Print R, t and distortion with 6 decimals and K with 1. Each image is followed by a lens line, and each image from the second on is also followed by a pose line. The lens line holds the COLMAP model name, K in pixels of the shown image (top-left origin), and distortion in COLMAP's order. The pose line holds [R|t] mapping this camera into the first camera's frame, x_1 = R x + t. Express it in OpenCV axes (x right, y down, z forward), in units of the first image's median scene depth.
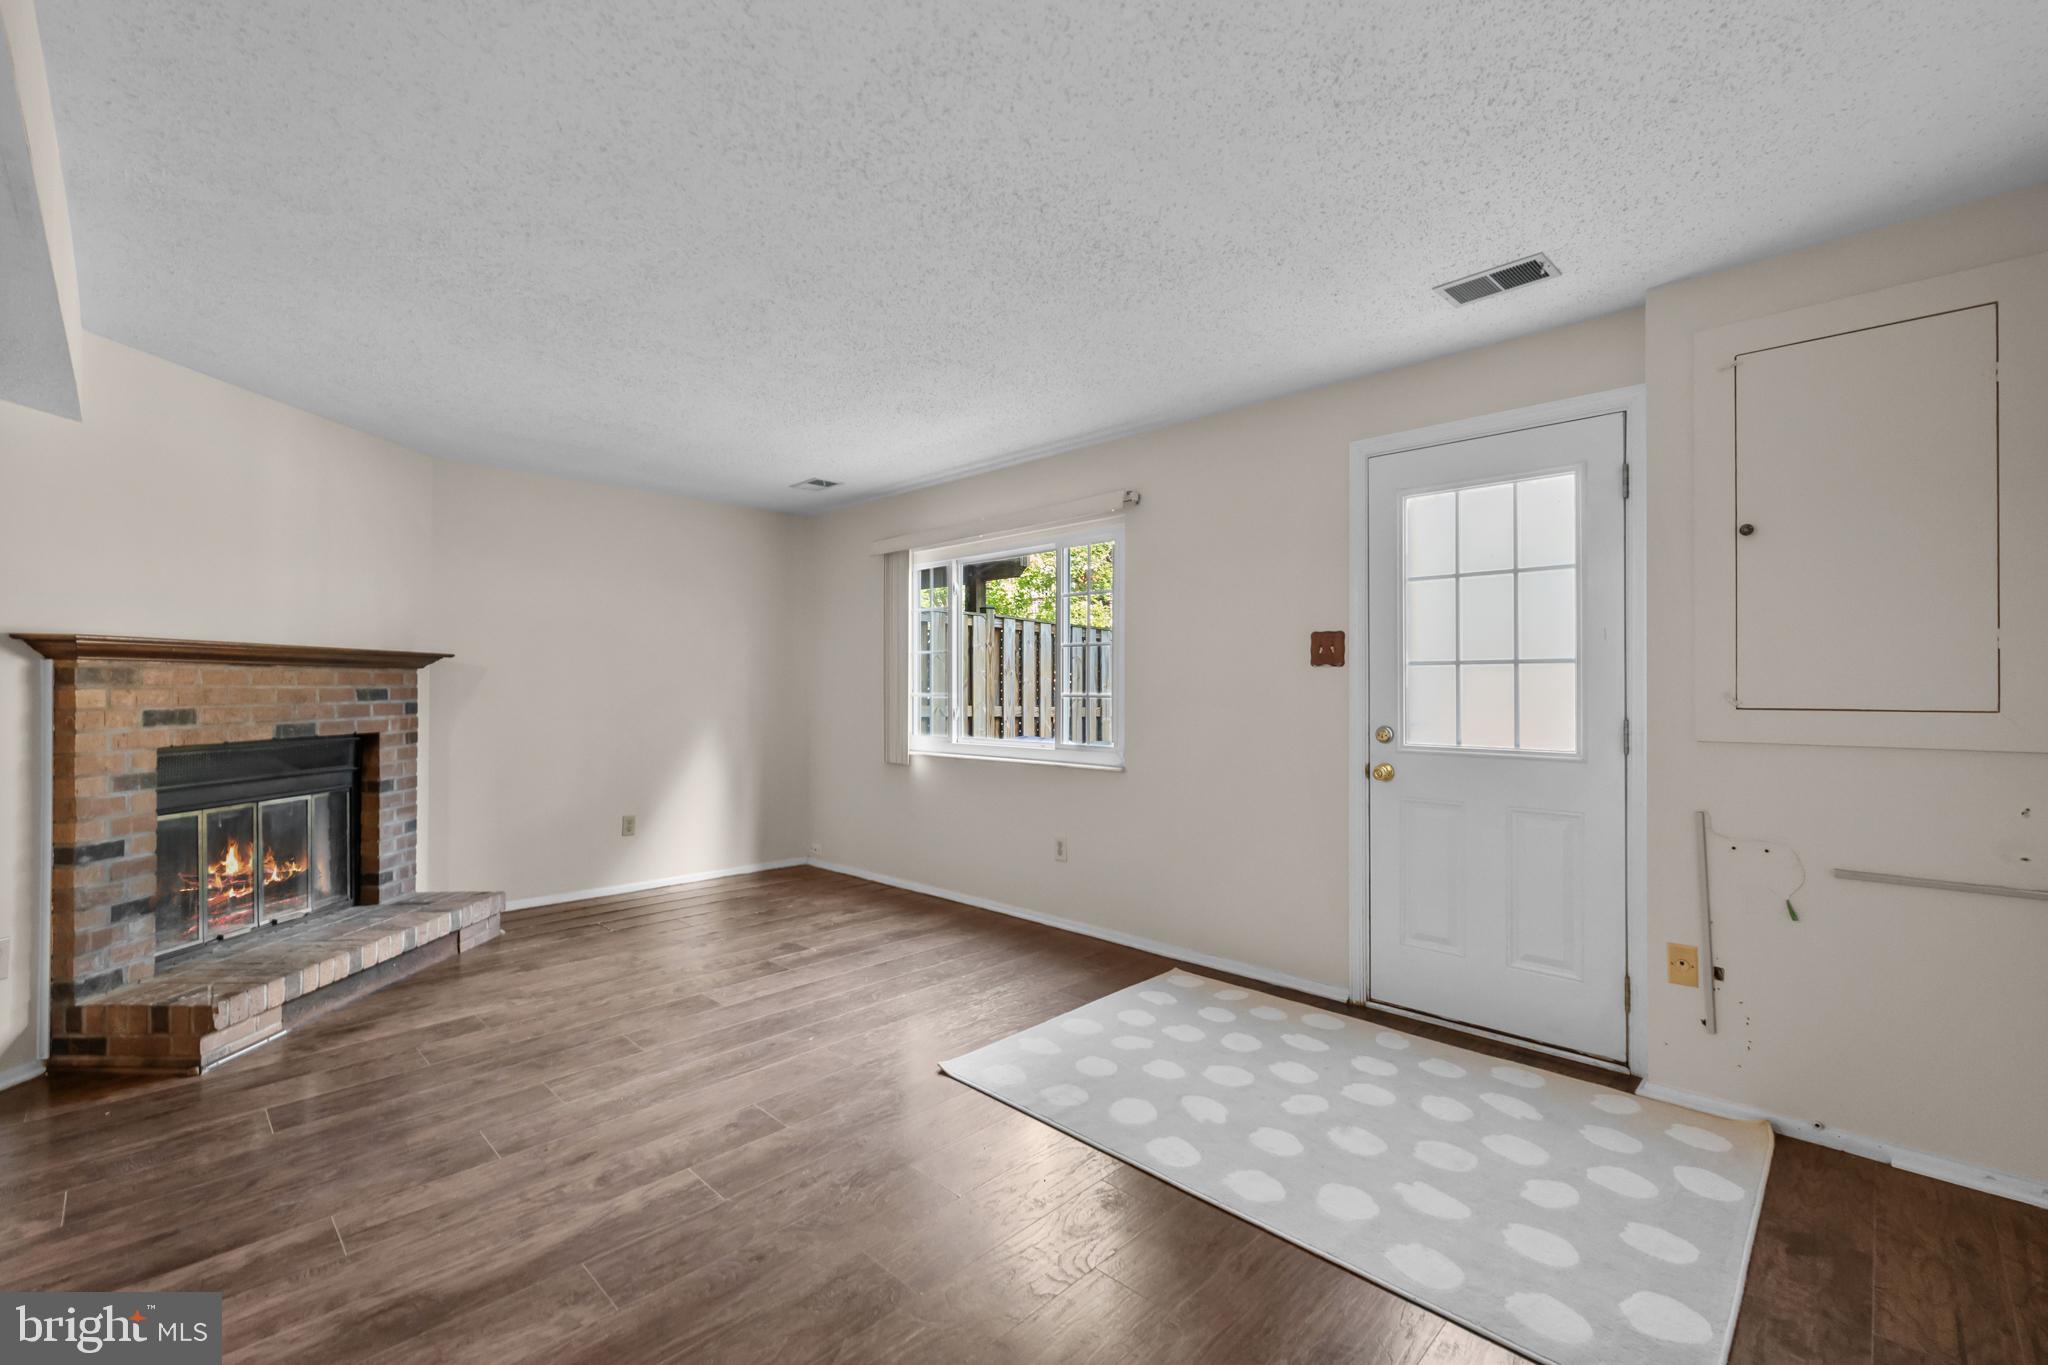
lens RADIAL K [[874.7, 0, 1031.7], [0, 874.7, 687.6], [0, 0, 1]] dist [0.001079, 0.000564]
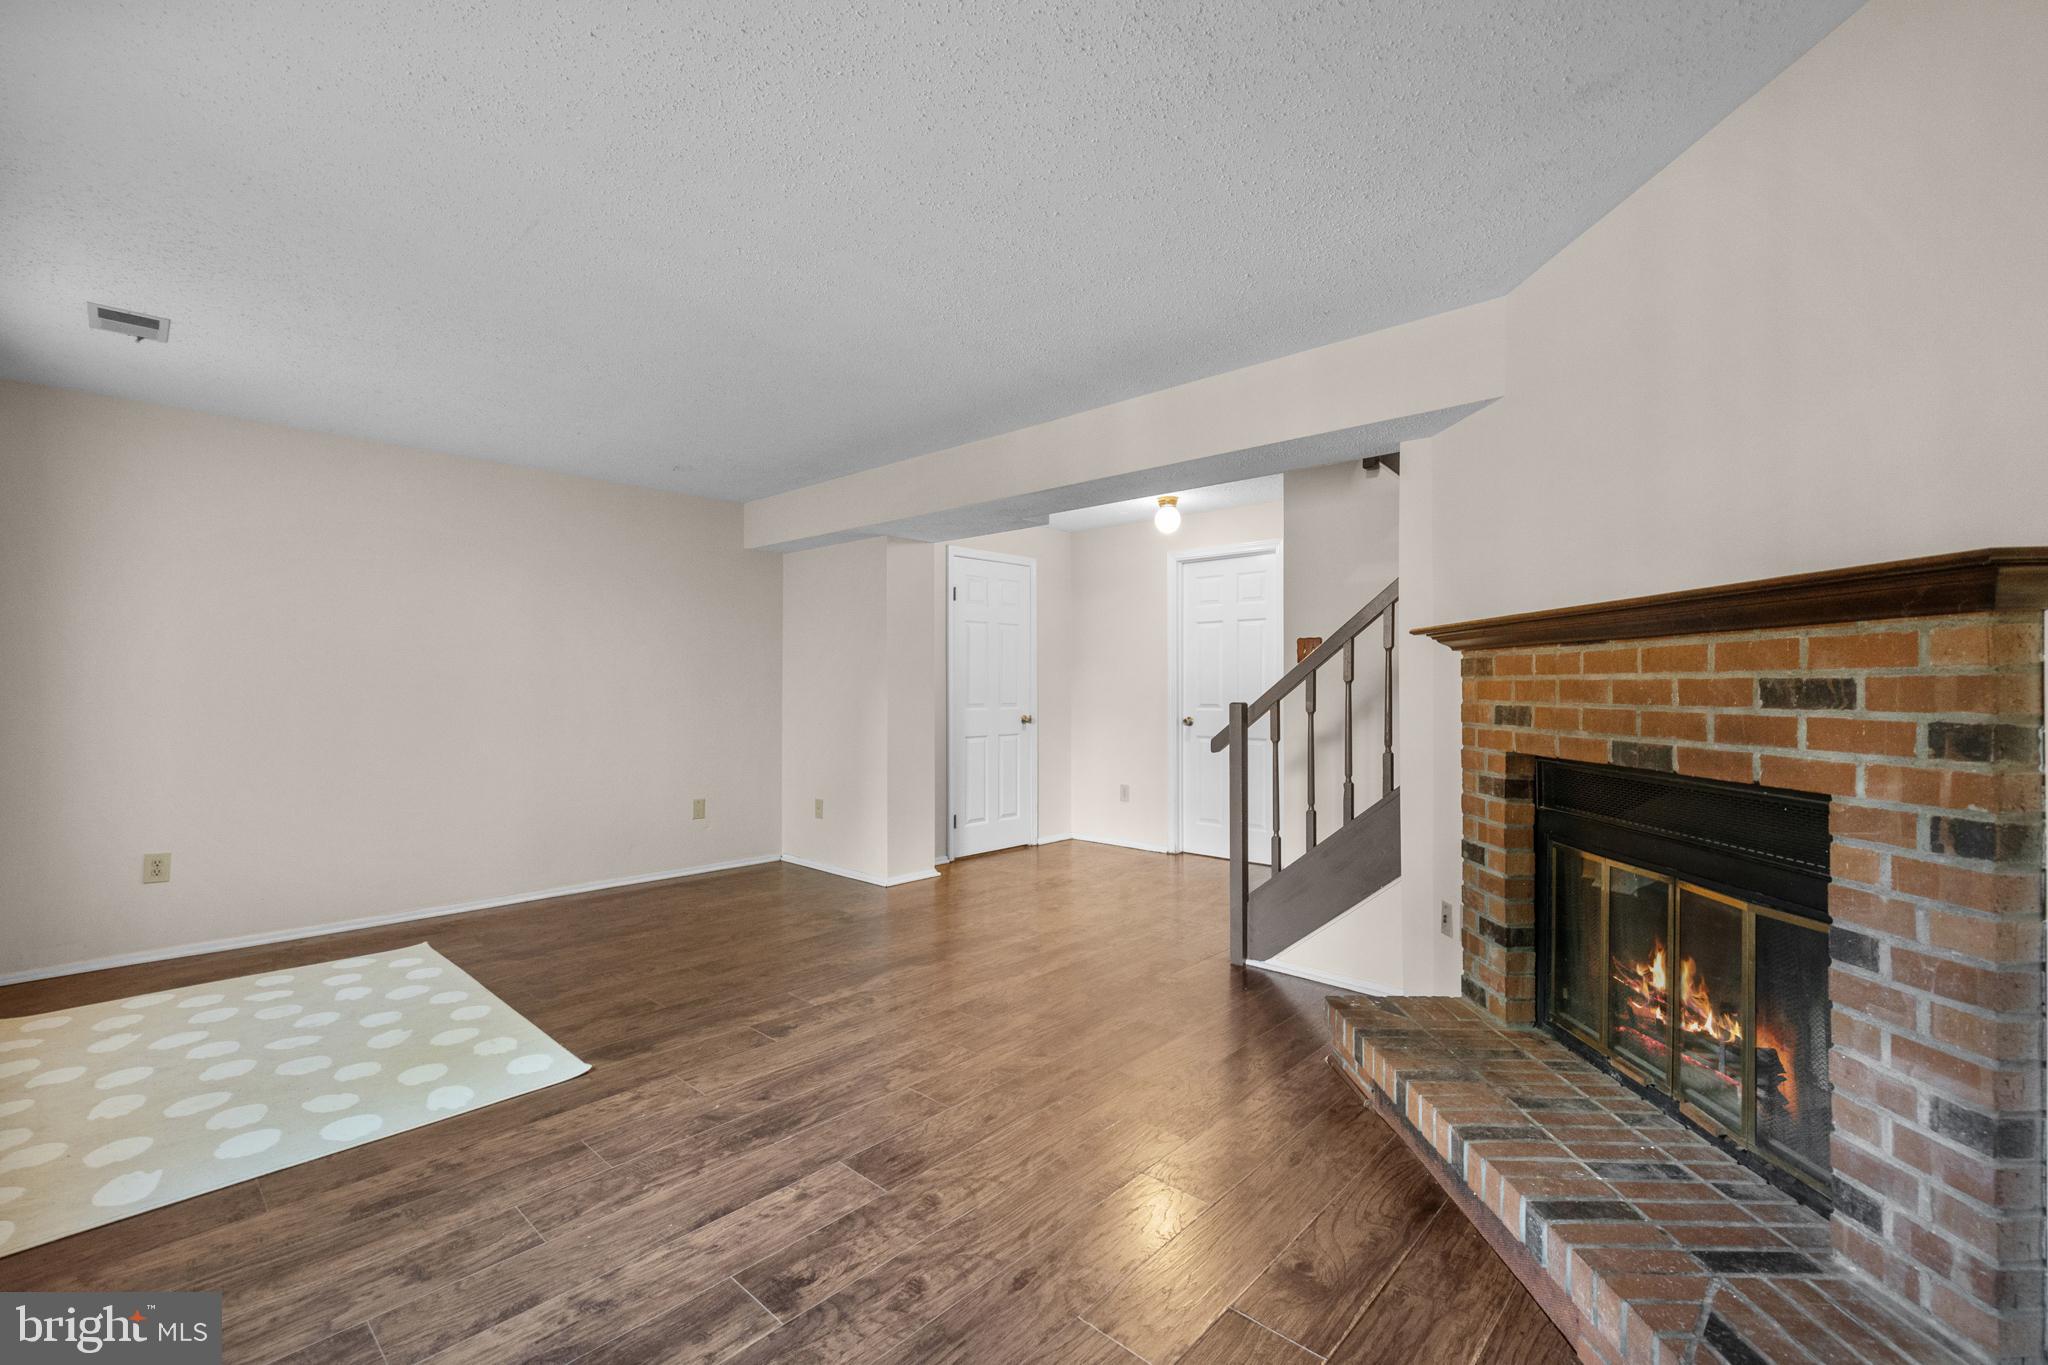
lens RADIAL K [[874.7, 0, 1016.0], [0, 874.7, 686.2], [0, 0, 1]] dist [0.001079, 0.000564]
pose [[-0.999936, 0.000531, -0.011331, -0.414217], [0.000500, 0.999996, 0.002706, 0.003817], [0.011332, 0.002701, -0.999932, 1.441887]]
